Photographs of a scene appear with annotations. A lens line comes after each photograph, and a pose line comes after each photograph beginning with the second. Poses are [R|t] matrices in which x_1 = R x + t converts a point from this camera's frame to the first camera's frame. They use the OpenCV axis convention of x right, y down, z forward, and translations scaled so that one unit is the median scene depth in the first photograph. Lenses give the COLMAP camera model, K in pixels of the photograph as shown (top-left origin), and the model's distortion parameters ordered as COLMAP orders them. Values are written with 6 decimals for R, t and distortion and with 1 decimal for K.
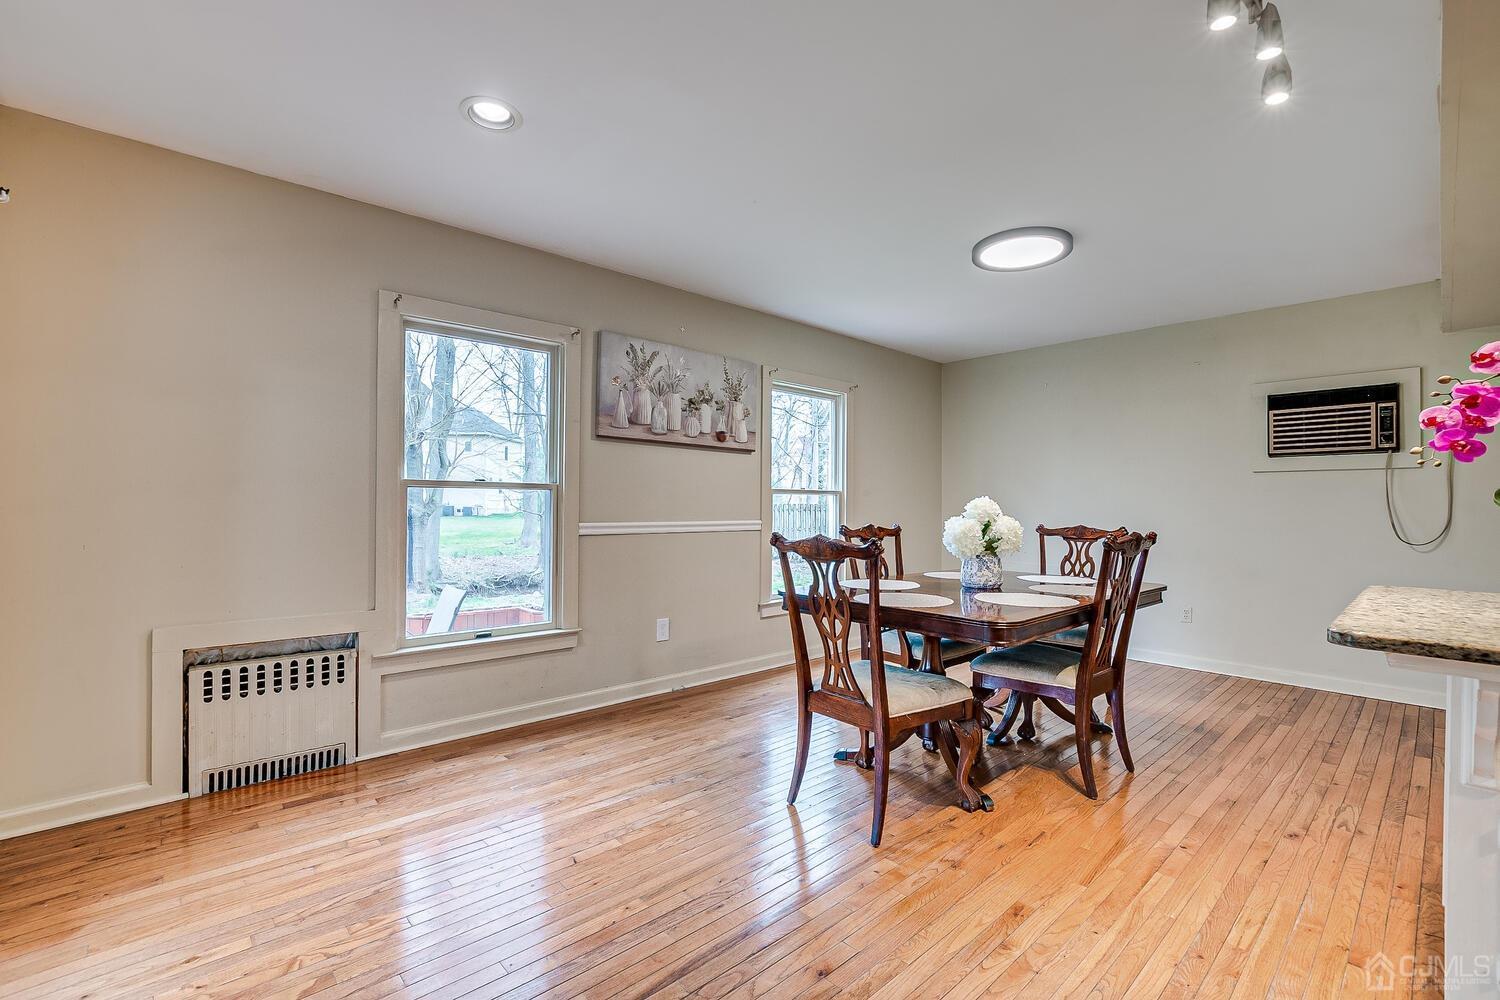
lens RADIAL K [[653.3, 0, 741.0], [0, 653.3, 500.6], [0, 0, 1]] dist [-0.017319, 0.000325]
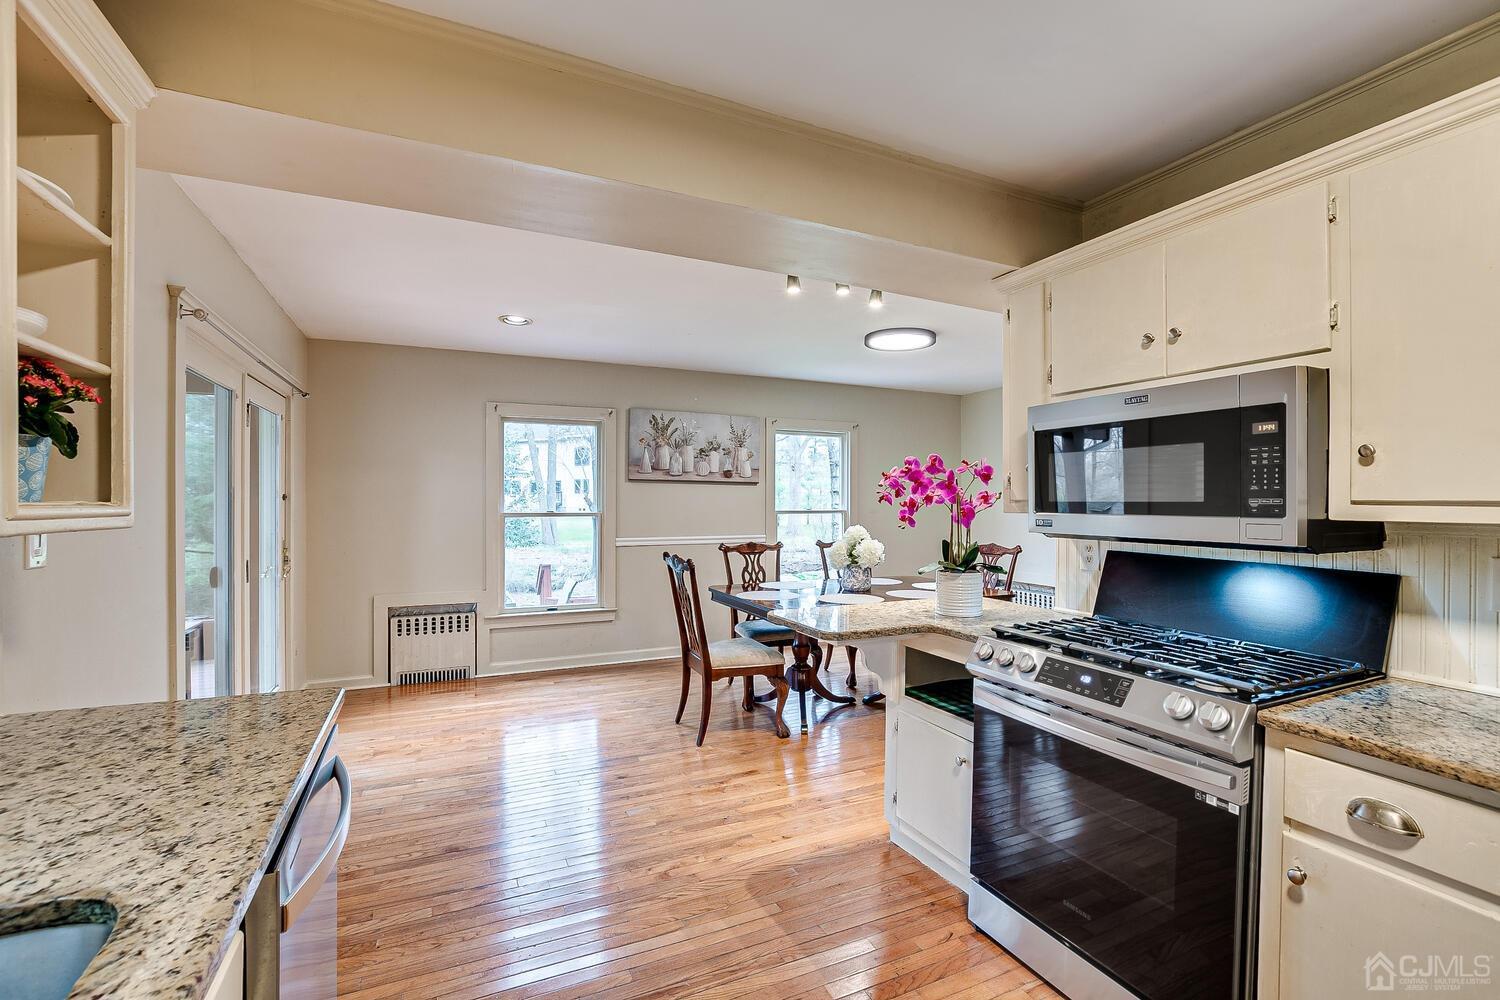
lens RADIAL K [[653.3, 0, 743.6], [0, 653.3, 503.5], [0, 0, 1]] dist [-0.017319, 0.000325]
pose [[0.956337, -0.002594, -0.292255, 0.463302], [0.005767, 0.999933, 0.009994, -0.057926], [0.292210, -0.011243, 0.956288, -0.345307]]
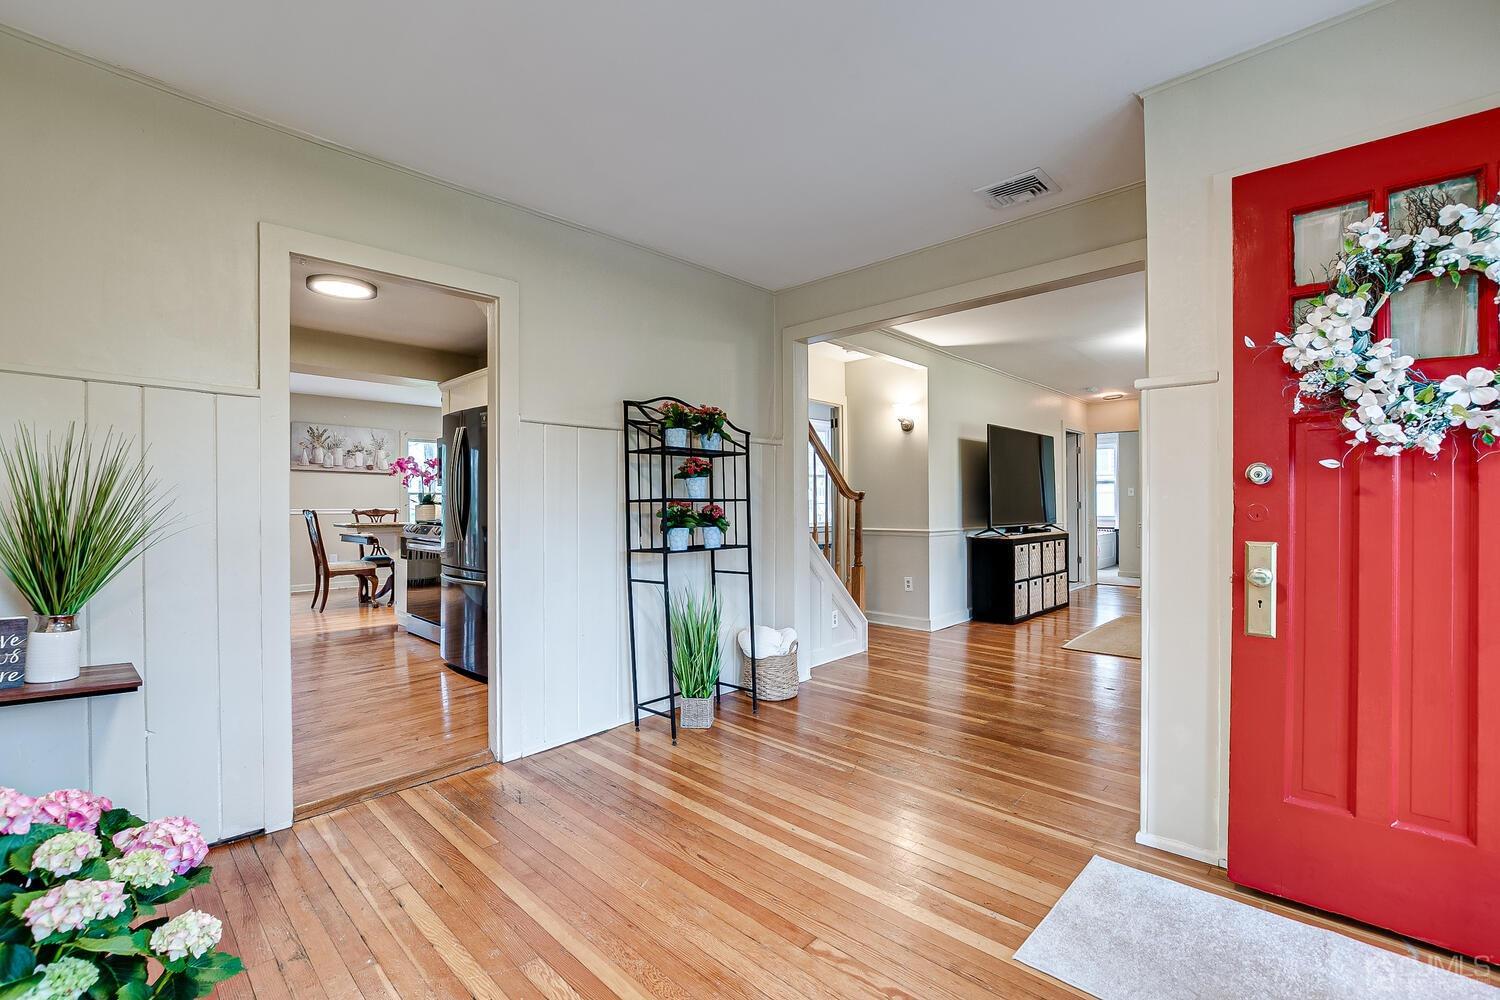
lens RADIAL K [[653.3, 0, 739.7], [0, 653.3, 504.0], [0, 0, 1]] dist [-0.017319, 0.000325]
pose [[0.998084, -0.007012, 0.061481, 1.165094], [0.006249, 0.999901, 0.012595, -0.001335], [-0.061563, -0.012187, 0.998029, -1.293362]]
